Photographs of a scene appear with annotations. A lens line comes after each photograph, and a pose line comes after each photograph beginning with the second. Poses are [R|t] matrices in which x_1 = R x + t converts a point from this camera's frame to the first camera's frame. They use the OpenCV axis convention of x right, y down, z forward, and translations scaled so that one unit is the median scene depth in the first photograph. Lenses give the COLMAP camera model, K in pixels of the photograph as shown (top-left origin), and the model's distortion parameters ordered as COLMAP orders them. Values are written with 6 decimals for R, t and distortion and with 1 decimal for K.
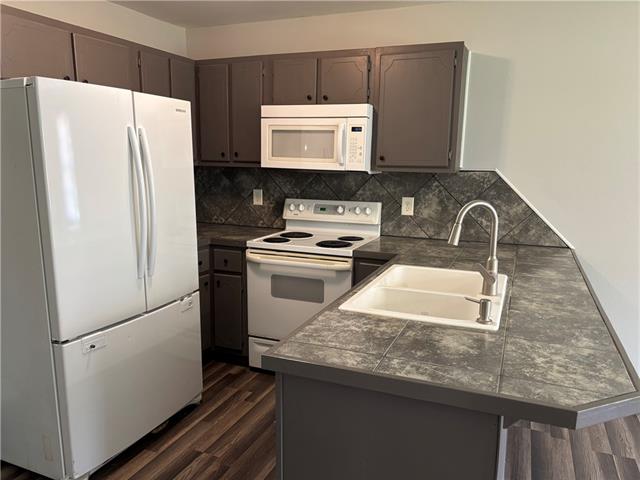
lens RADIAL K [[490.4, 0, 318.8], [0, 490.4, 240.0], [0, 0, 1]] dist [0.027157, 0.004025]
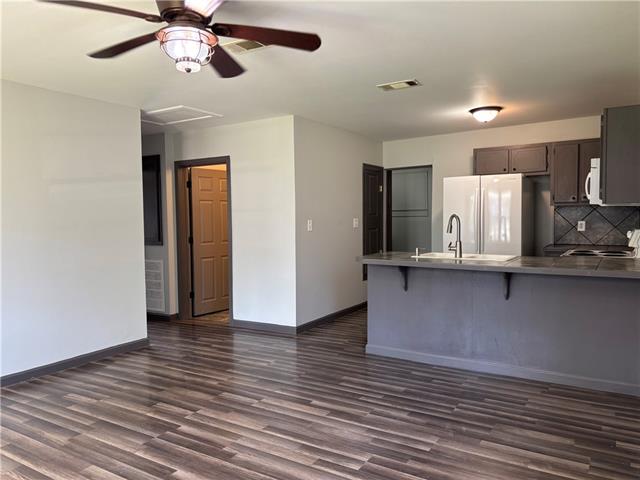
lens RADIAL K [[490.4, 0, 320.2], [0, 490.4, 242.0], [0, 0, 1]] dist [0.027157, 0.004025]
pose [[-0.148590, 0.053017, -0.987477, 1.548489], [-0.160140, 0.984092, 0.076932, -0.017311], [0.975846, 0.169566, -0.137736, 0.411373]]
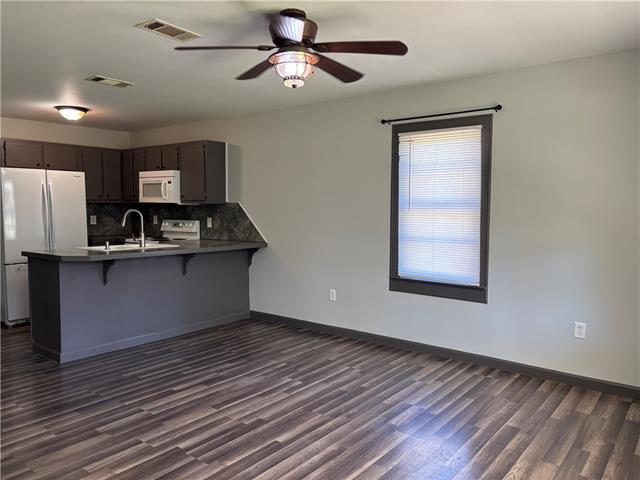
lens RADIAL K [[490.4, 0, 321.6], [0, 490.4, 240.4], [0, 0, 1]] dist [0.027157, 0.004025]
pose [[0.965070, 0.010018, -0.261800, 1.121574], [-0.036976, 0.994475, -0.098248, 0.172395], [0.259369, 0.104497, 0.960108, -0.698675]]
